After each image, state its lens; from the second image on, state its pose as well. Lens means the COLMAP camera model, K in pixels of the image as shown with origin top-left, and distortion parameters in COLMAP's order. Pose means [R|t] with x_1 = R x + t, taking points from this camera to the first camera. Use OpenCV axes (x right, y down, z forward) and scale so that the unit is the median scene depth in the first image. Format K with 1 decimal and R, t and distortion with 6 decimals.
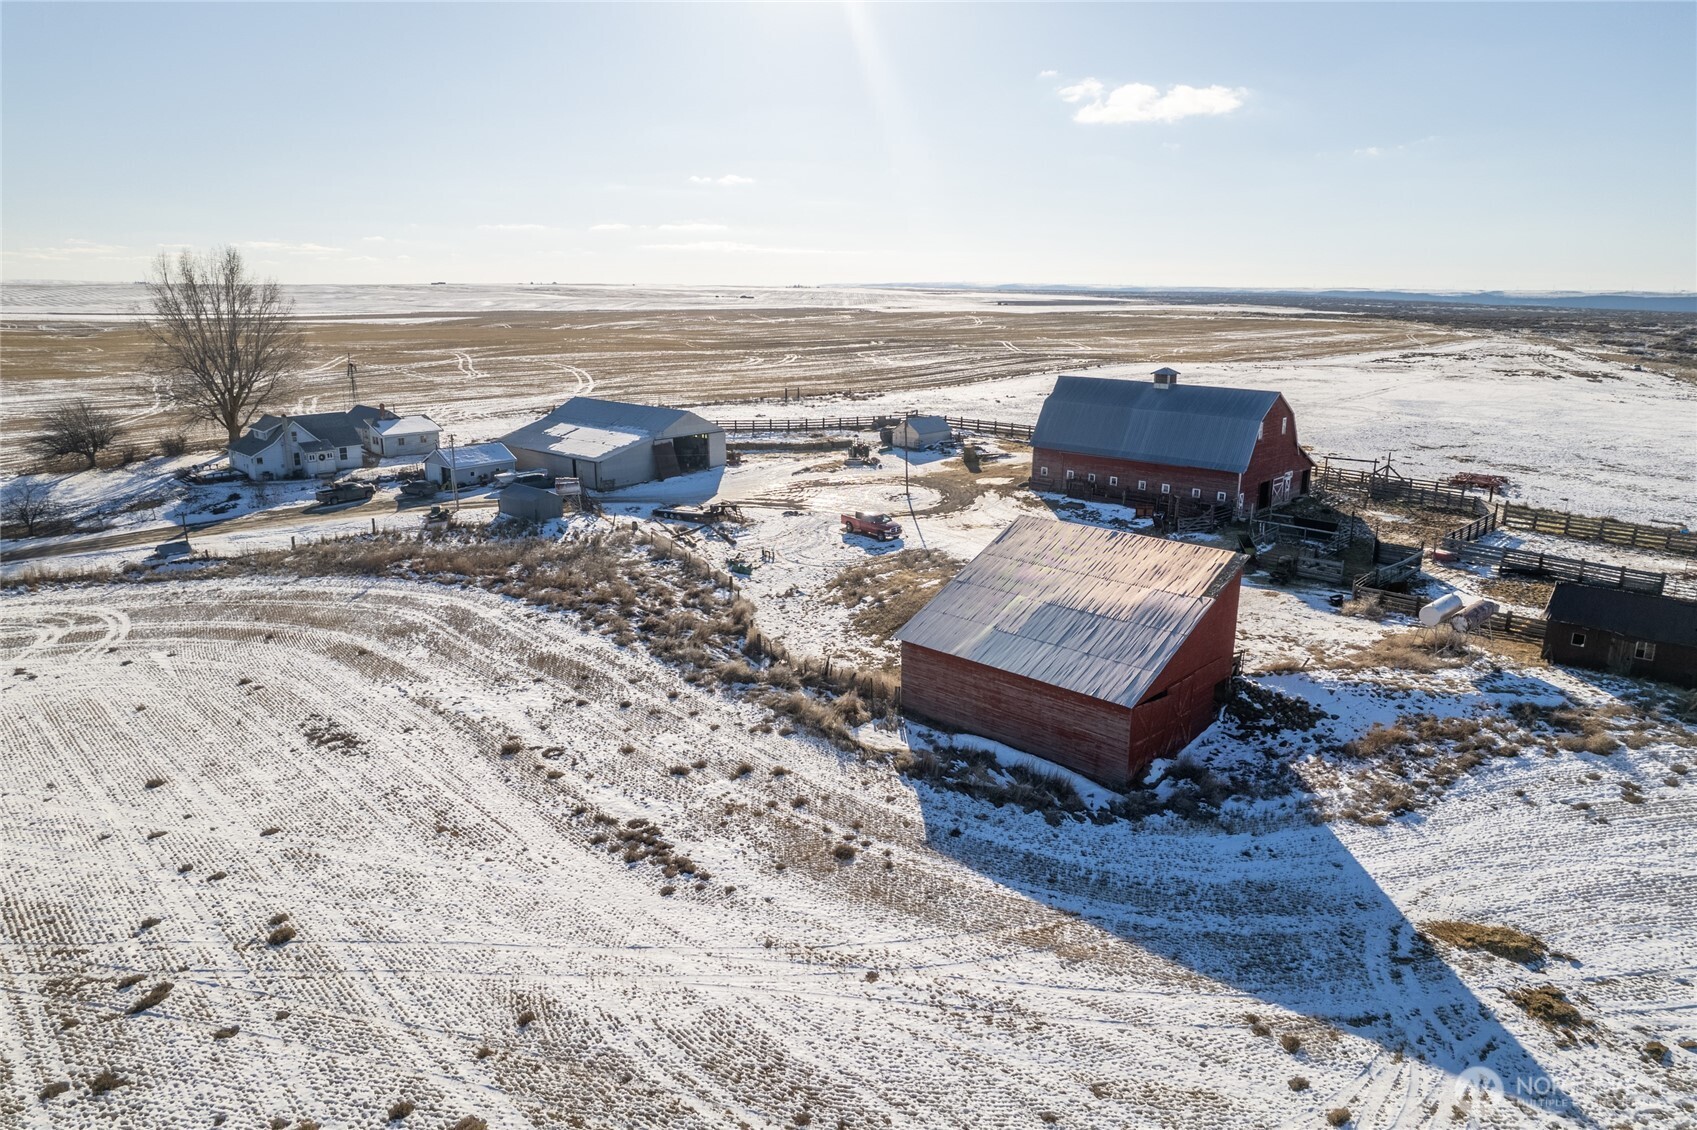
lens RADIAL K [[1087.4, 0, 849.4], [0, 1087.4, 550.1], [0, 0, 1]] dist [-0.064744, 0.054762]
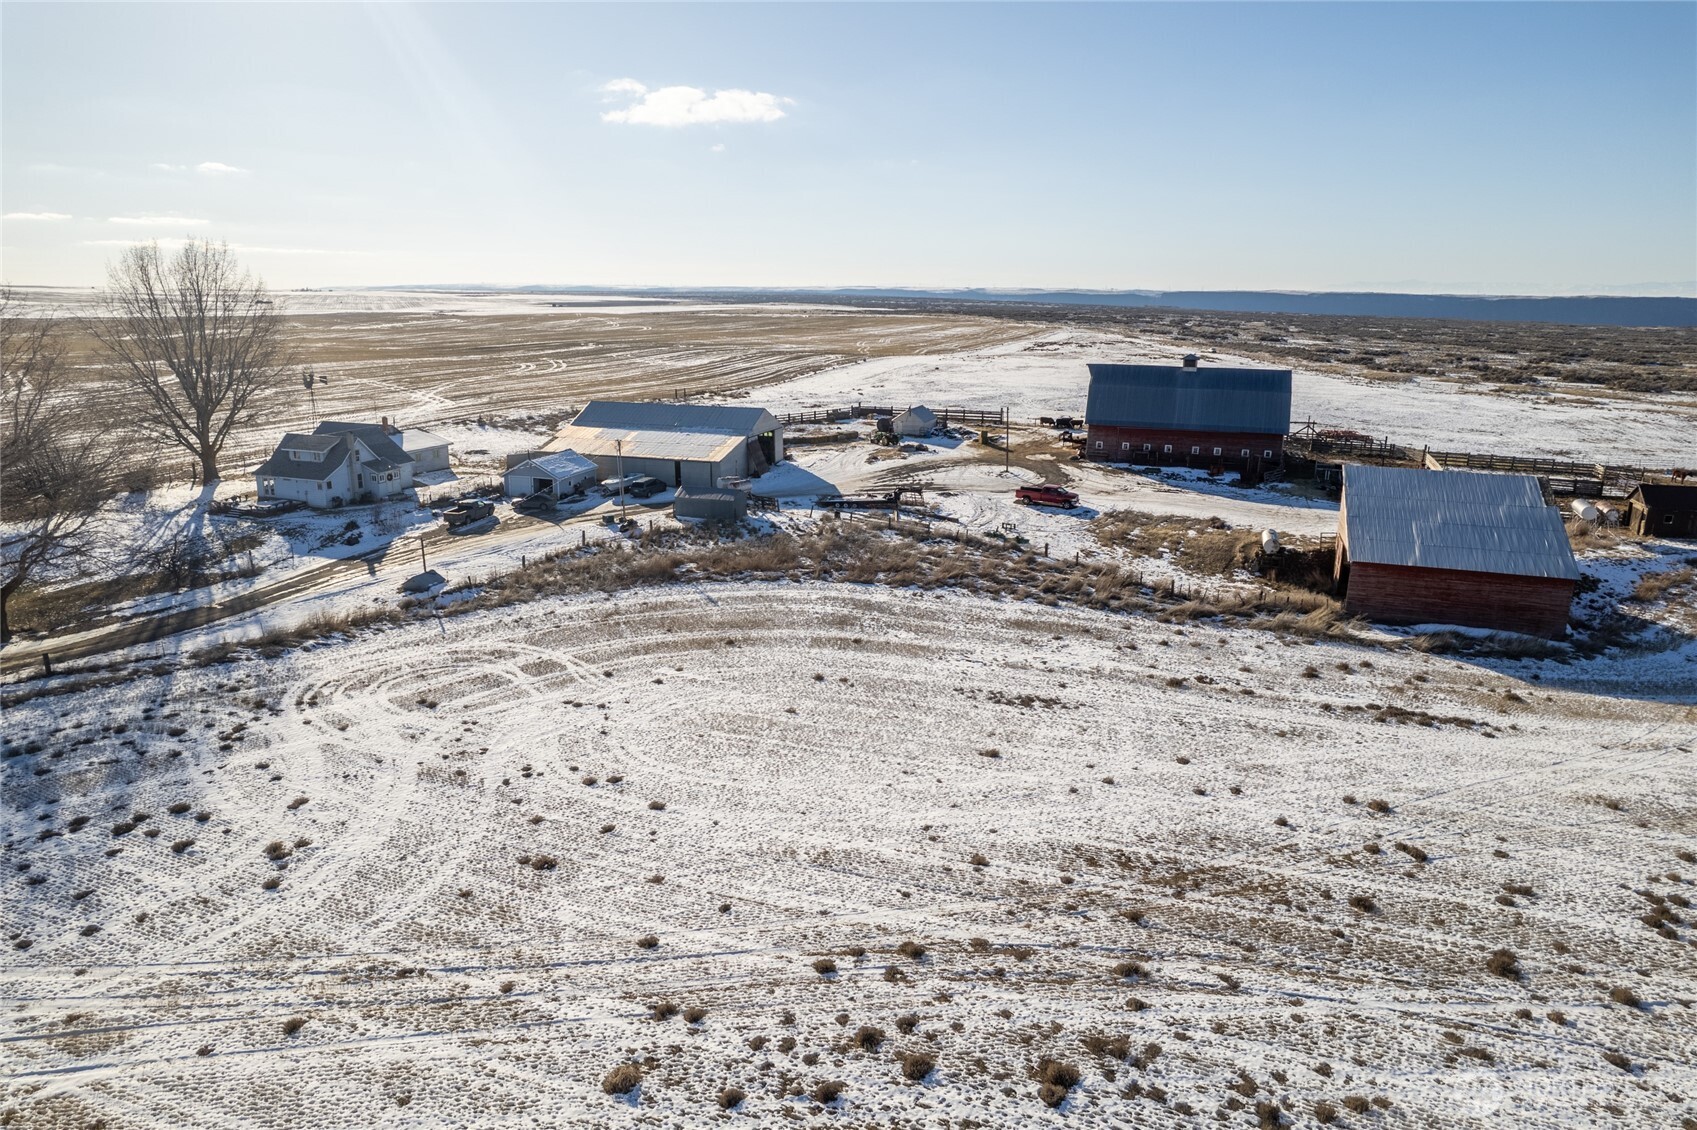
lens RADIAL K [[1087.4, 0, 853.9], [0, 1087.4, 570.6], [0, 0, 1]] dist [-0.064744, 0.054762]
pose [[0.910803, -0.102152, 0.400004, -0.822334], [0.095172, 0.994761, 0.037335, -0.009978], [-0.401722, 0.004064, 0.915753, 0.050317]]
